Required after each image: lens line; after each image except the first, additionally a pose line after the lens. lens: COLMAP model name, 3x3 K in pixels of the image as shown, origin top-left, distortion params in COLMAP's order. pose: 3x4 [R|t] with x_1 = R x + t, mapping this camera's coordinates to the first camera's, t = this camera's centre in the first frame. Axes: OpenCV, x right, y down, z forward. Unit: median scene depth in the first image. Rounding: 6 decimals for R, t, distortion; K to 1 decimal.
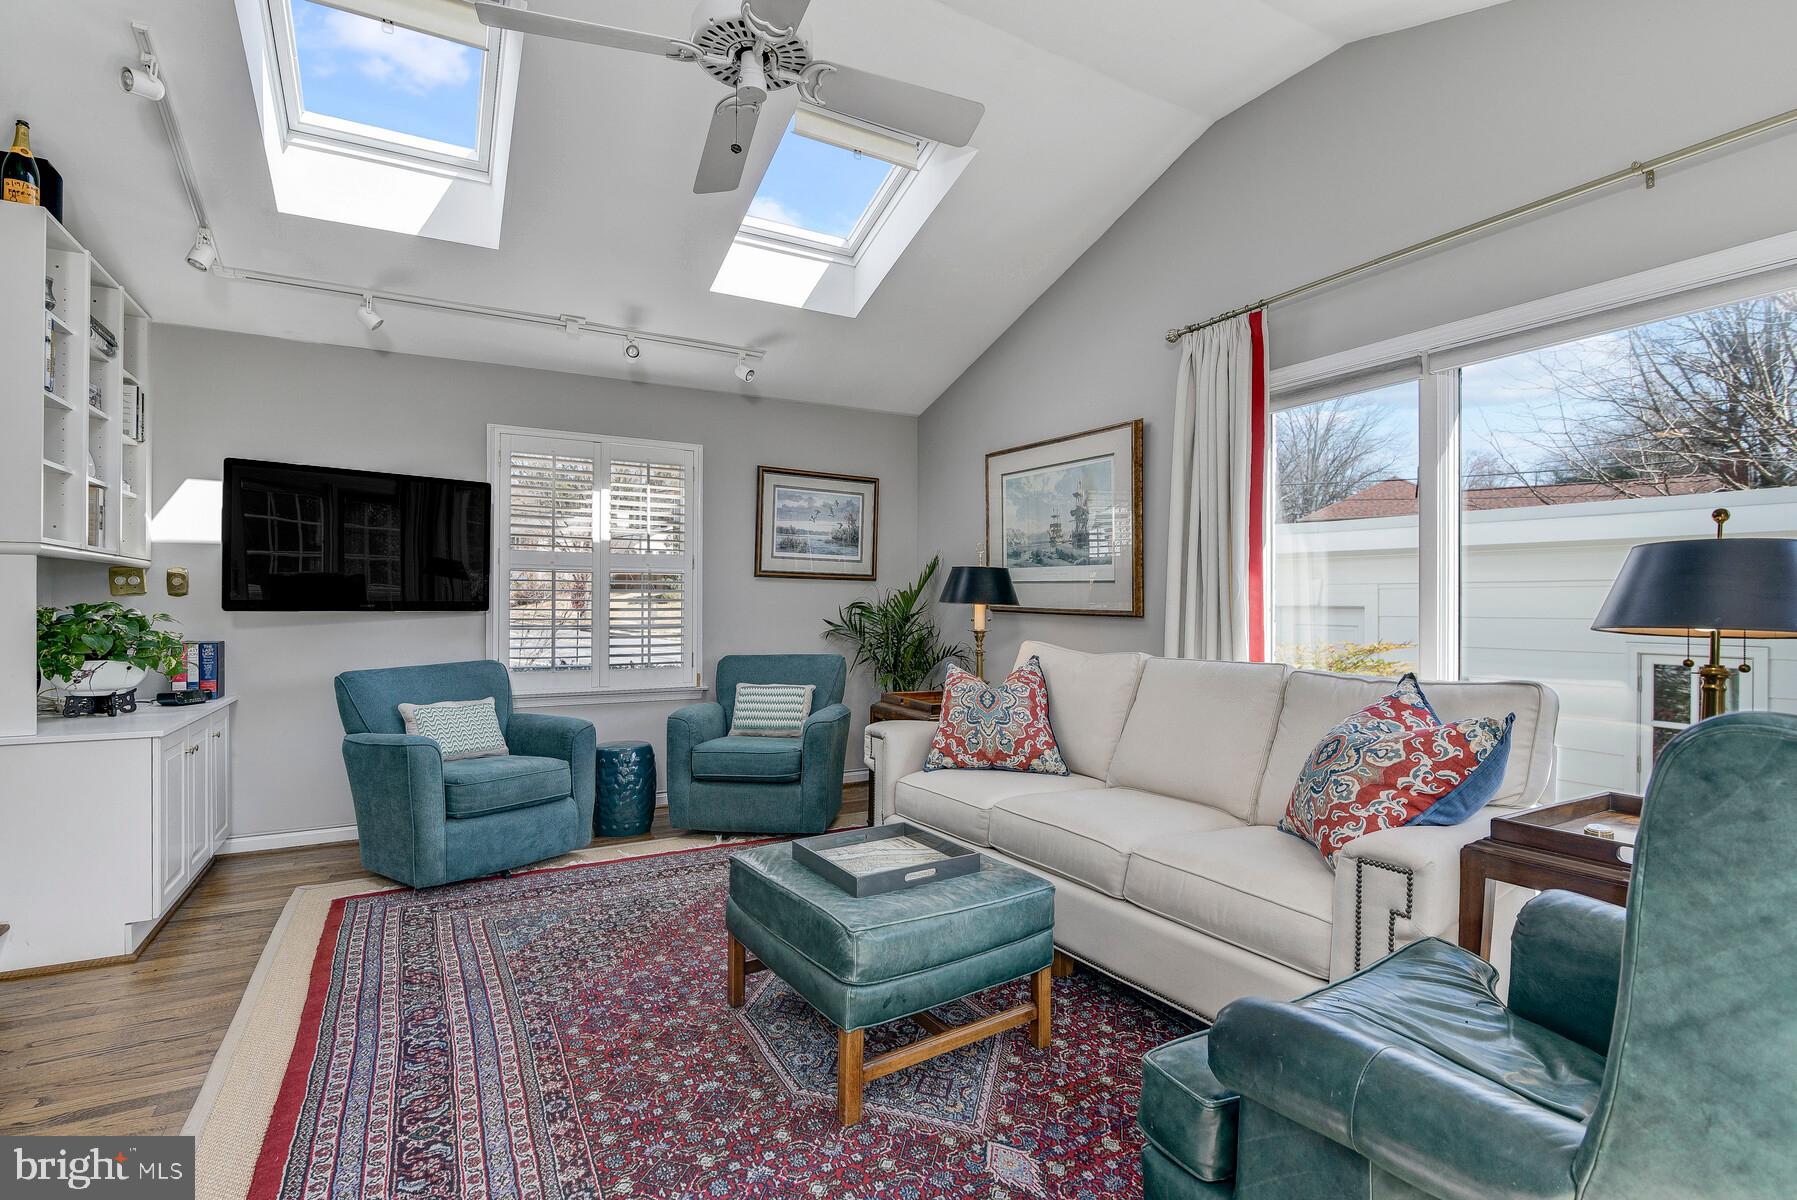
lens RADIAL K [[824.0, 0, 886.9], [0, 824.0, 609.3], [0, 0, 1]] dist [-0.010480, 0.001947]
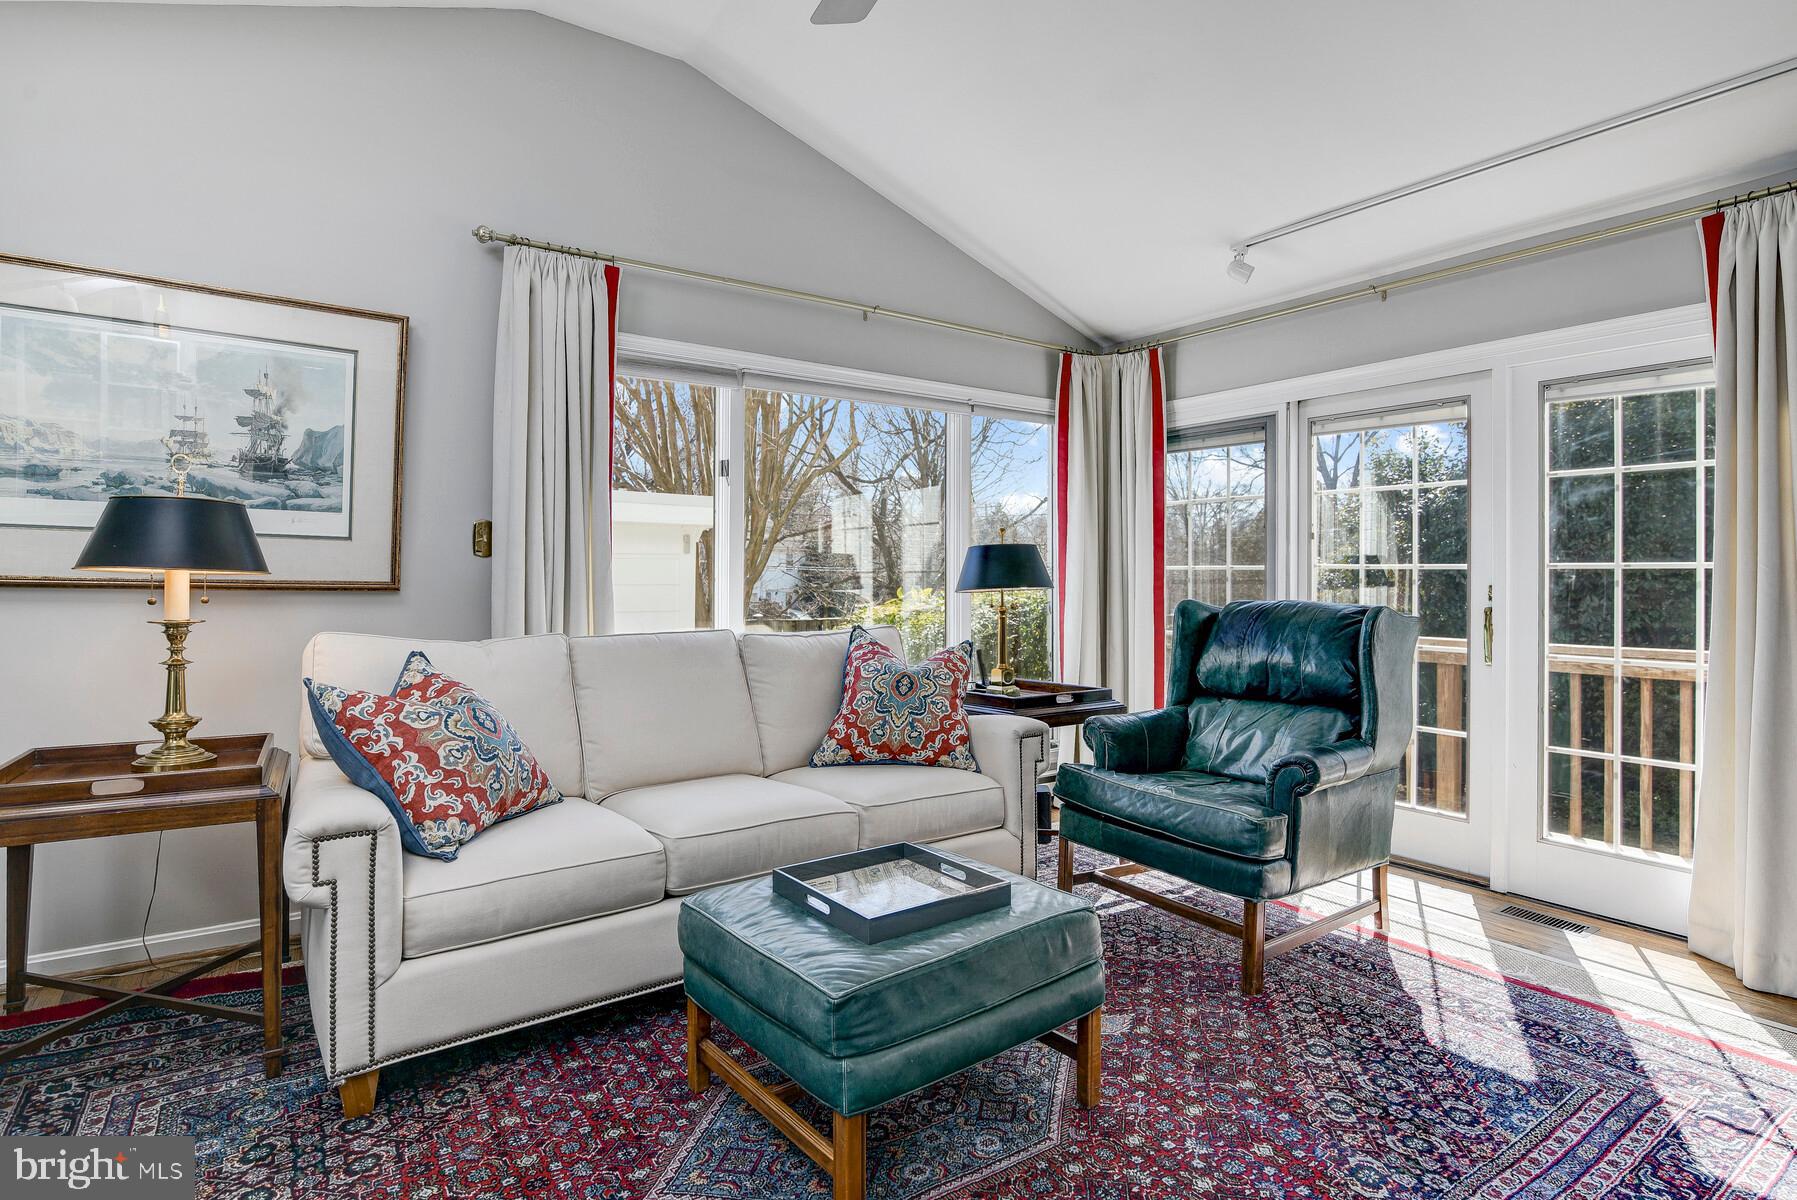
lens RADIAL K [[926.1, 0, 887.8], [0, 926.1, 578.1], [0, 0, 1]] dist [-0.002046, -0.002969]
pose [[-0.086029, -0.003803, 0.996285, -0.491616], [-0.000430, 0.999993, 0.003780, -0.004061], [-0.996293, -0.000103, -0.086030, 0.582779]]
